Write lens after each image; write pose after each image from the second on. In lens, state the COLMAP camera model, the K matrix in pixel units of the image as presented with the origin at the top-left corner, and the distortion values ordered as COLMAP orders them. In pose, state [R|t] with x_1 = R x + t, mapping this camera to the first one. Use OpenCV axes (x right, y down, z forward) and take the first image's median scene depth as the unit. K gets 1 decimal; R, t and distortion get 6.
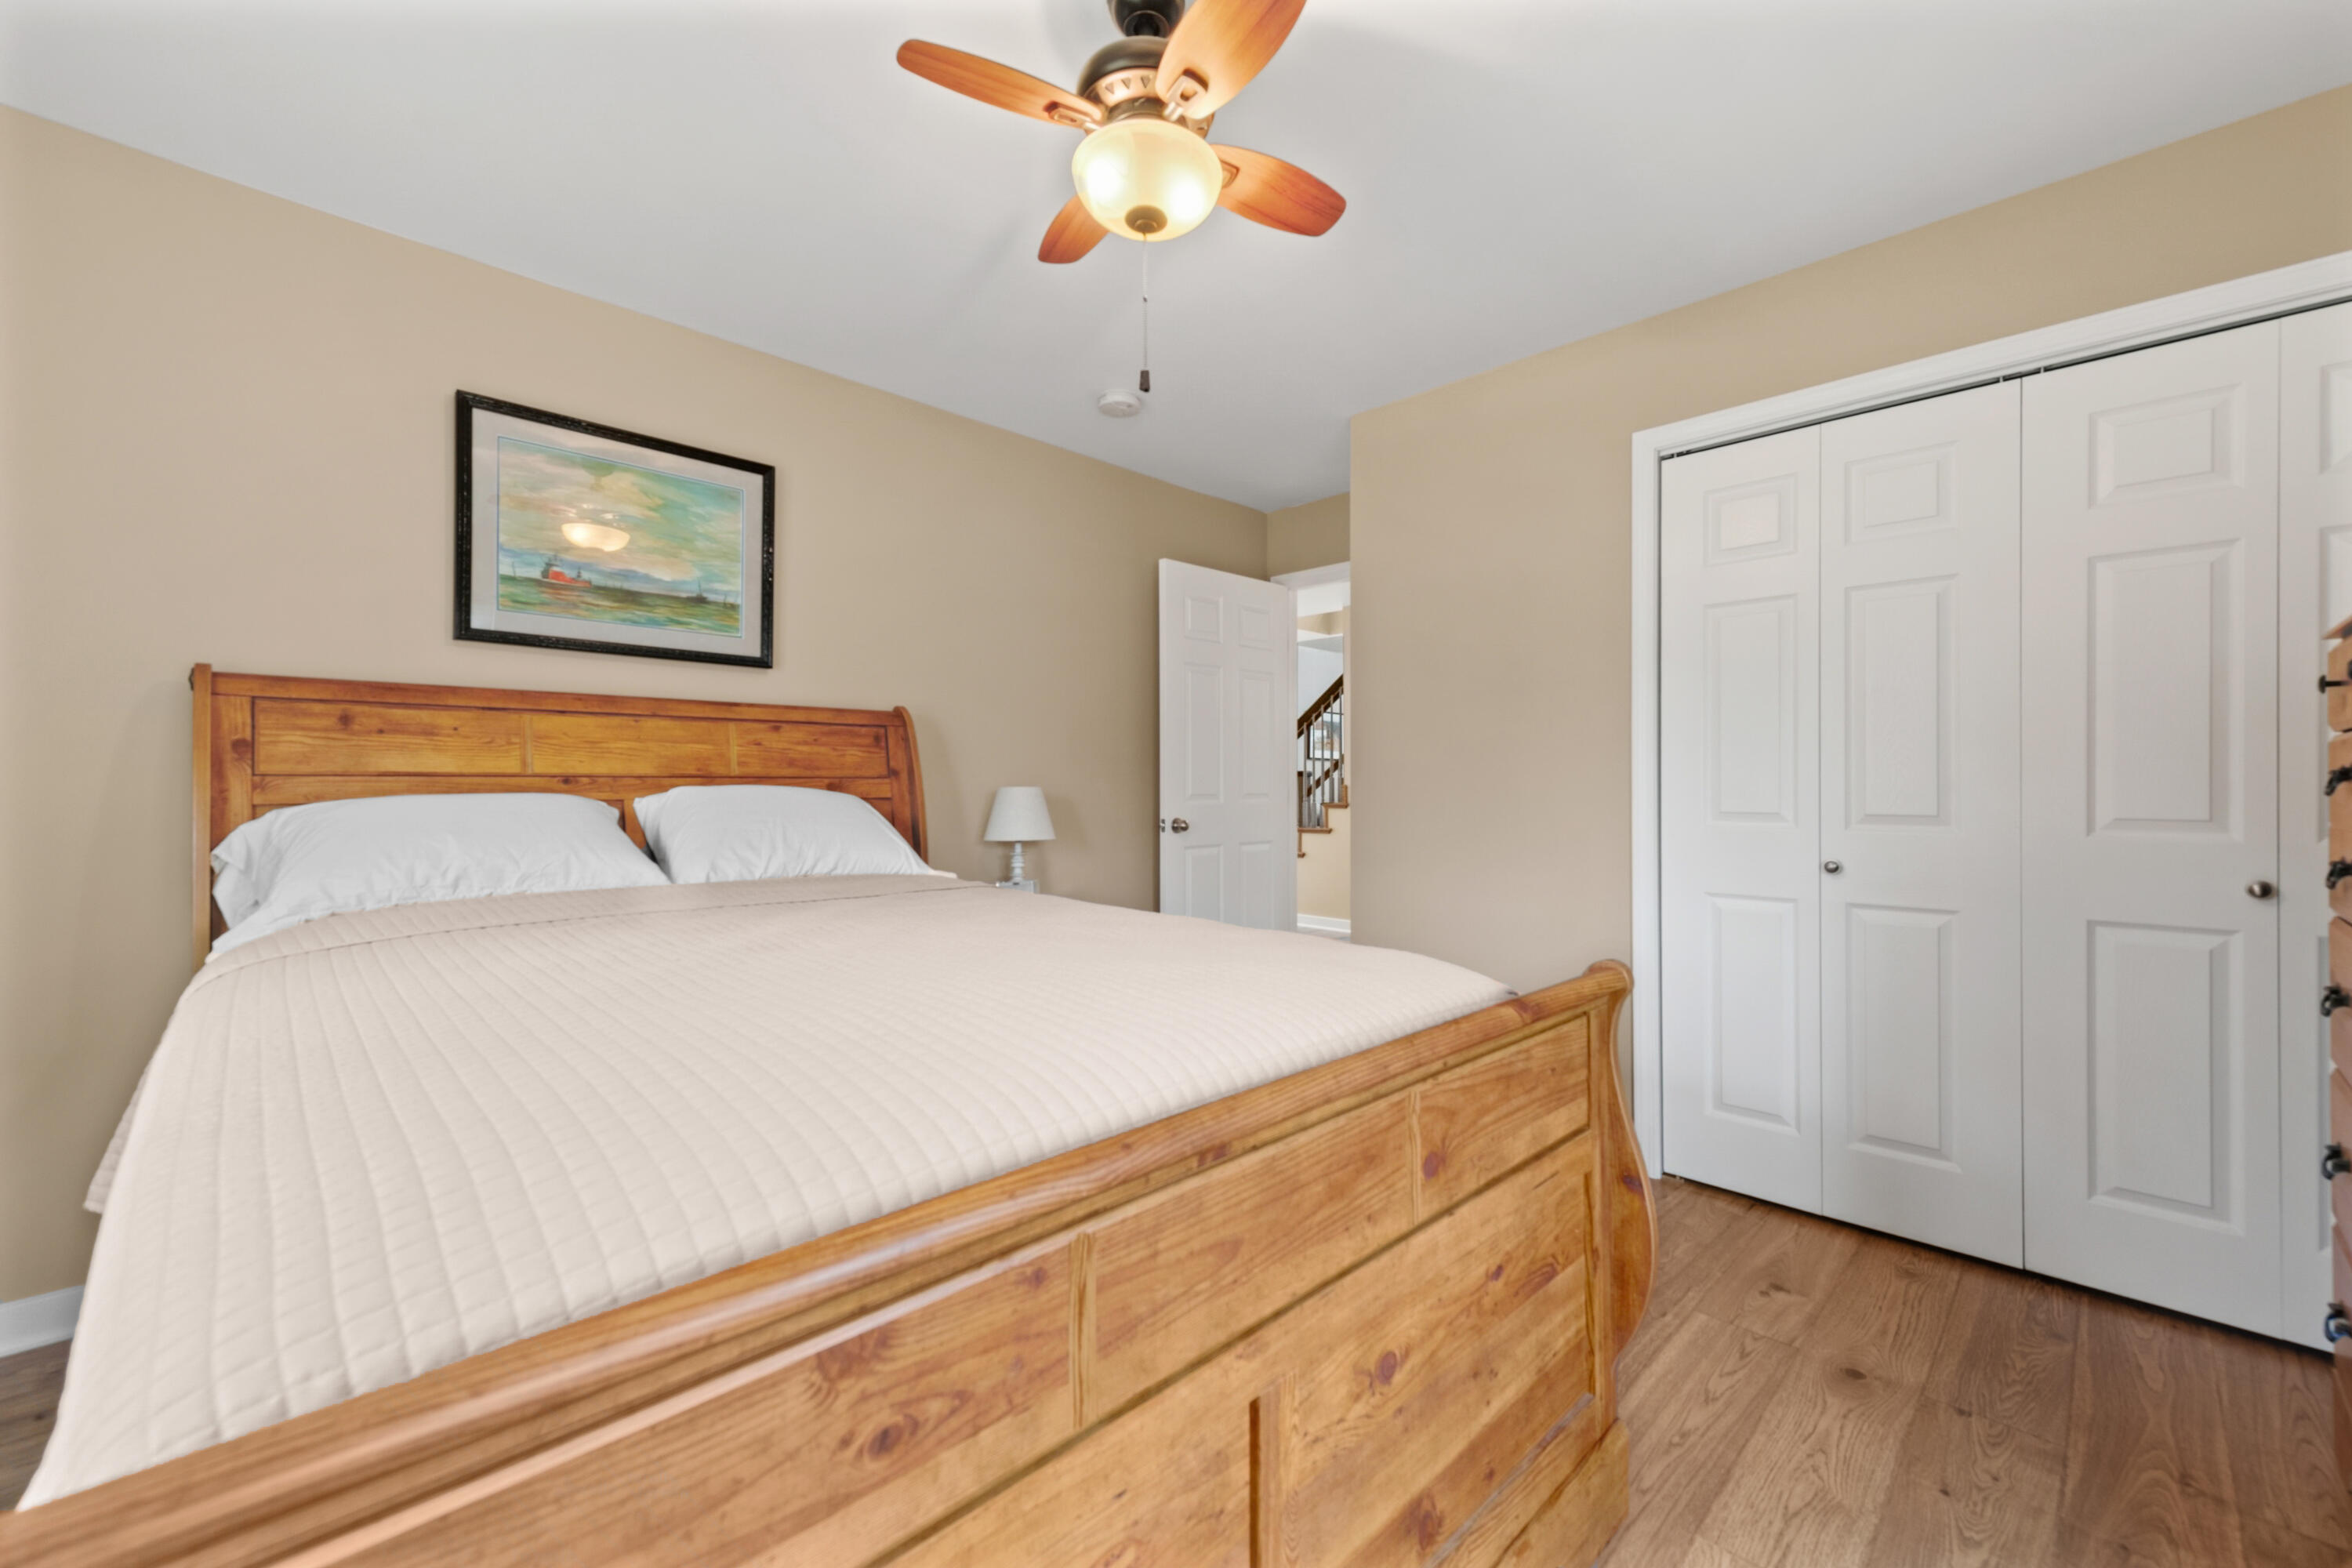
lens RADIAL K [[946.8, 0, 1189.3], [0, 946.8, 780.9], [0, 0, 1]] dist [0.022212, -0.004421]
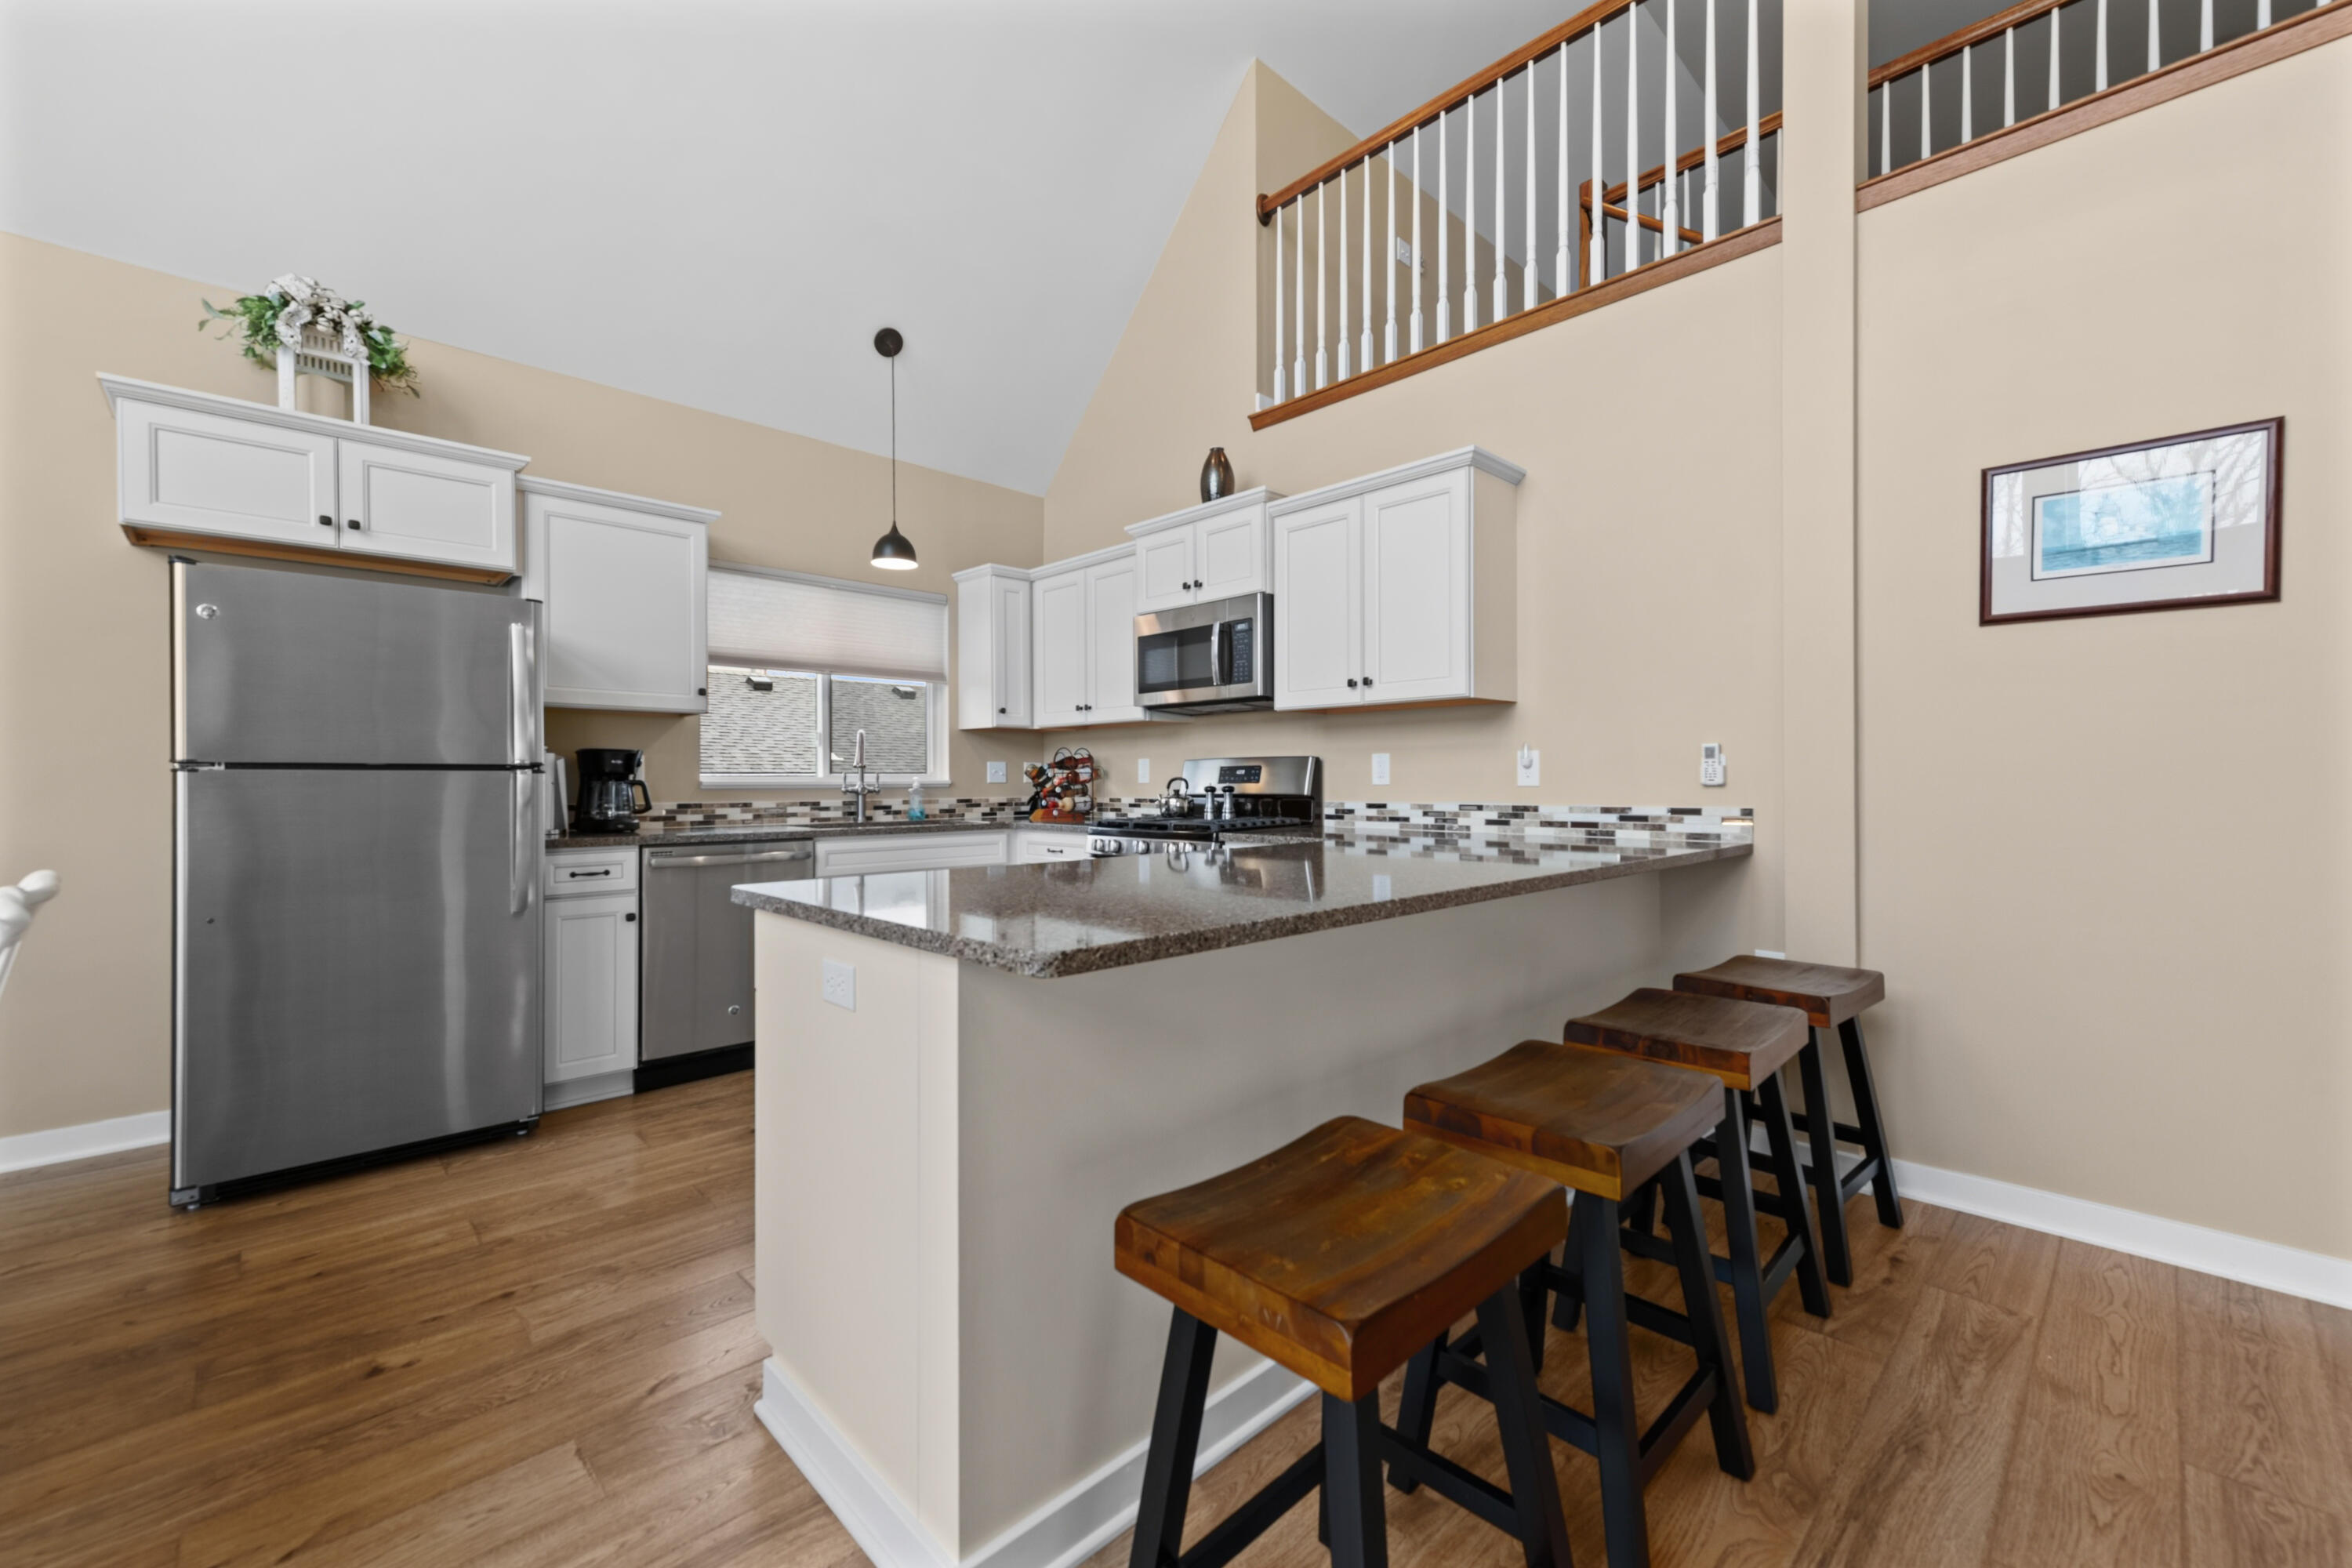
lens RADIAL K [[936.2, 0, 1176.0], [0, 936.2, 784.0], [0, 0, 1]] dist [0.007401, -0.000143]
pose [[-0.022716, 0.004034, -0.999734, 0.754650], [0.003711, 0.999985, 0.003951, 0.095100], [0.999735, -0.003620, -0.022731, -0.277784]]
